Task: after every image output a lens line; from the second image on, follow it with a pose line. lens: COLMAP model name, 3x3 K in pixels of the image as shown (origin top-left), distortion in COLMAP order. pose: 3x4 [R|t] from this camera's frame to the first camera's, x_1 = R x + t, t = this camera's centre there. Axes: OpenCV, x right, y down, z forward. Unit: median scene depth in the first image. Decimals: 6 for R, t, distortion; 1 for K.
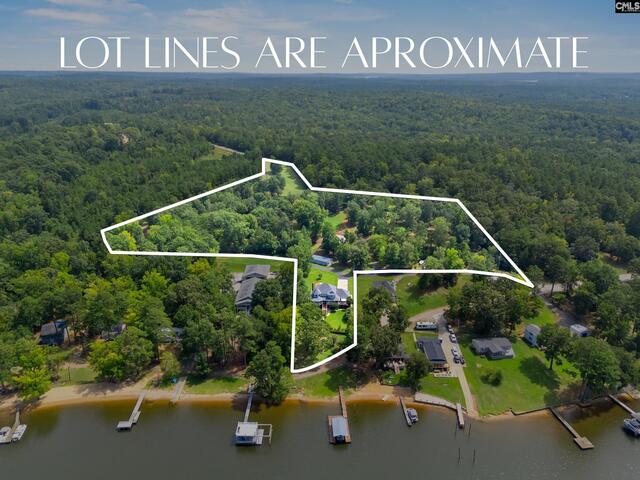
lens RADIAL K [[468.0, 0, 320.0], [0, 468.0, 240.0], [0, 0, 1]] dist [0.087618, -0.094838]
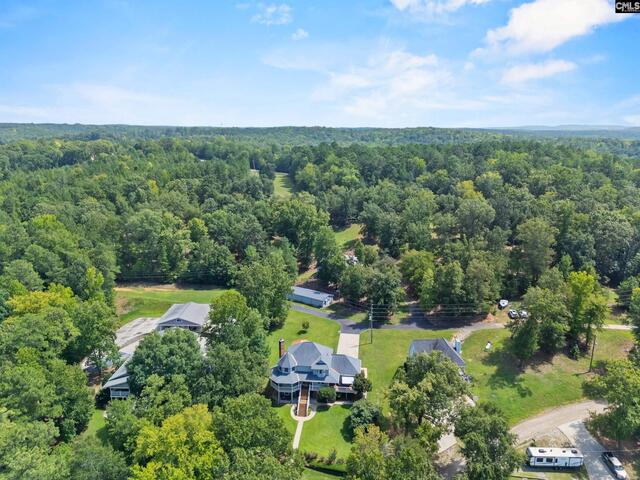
lens RADIAL K [[468.0, 0, 320.0], [0, 468.0, 240.0], [0, 0, 1]] dist [0.087618, -0.094838]
pose [[0.998730, 0.007761, -0.049786, 0.043248], [-0.013268, 0.993702, -0.111263, 0.042437], [0.048609, 0.111782, 0.992543, 0.508198]]
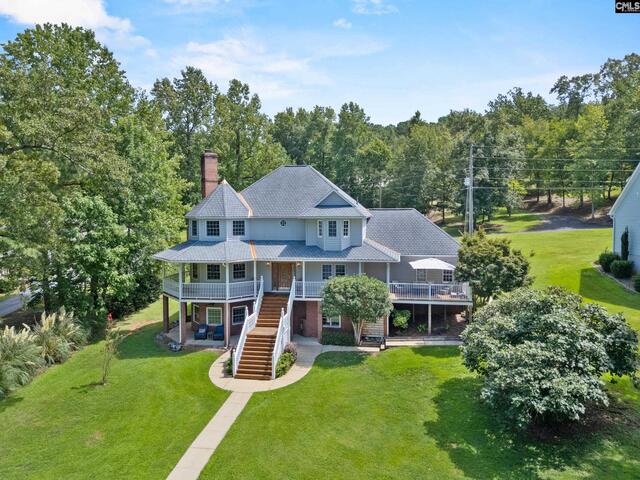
lens RADIAL K [[468.0, 0, 320.0], [0, 468.0, 240.0], [0, 0, 1]] dist [0.087618, -0.094838]
pose [[0.994533, 0.004628, -0.104323, 0.032632], [-0.033661, 0.959900, -0.278315, 0.148537], [0.098852, 0.280305, 0.954808, 0.833186]]
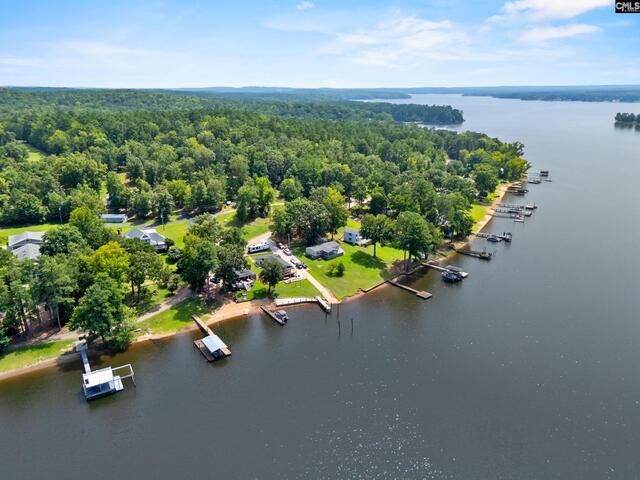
lens RADIAL K [[468.0, 0, 320.0], [0, 468.0, 240.0], [0, 0, 1]] dist [0.087618, -0.094838]
pose [[0.848923, -0.166039, 0.501757, -0.129940], [0.182282, 0.983101, 0.016919, 0.152848], [-0.496087, 0.077098, 0.864843, 0.094469]]
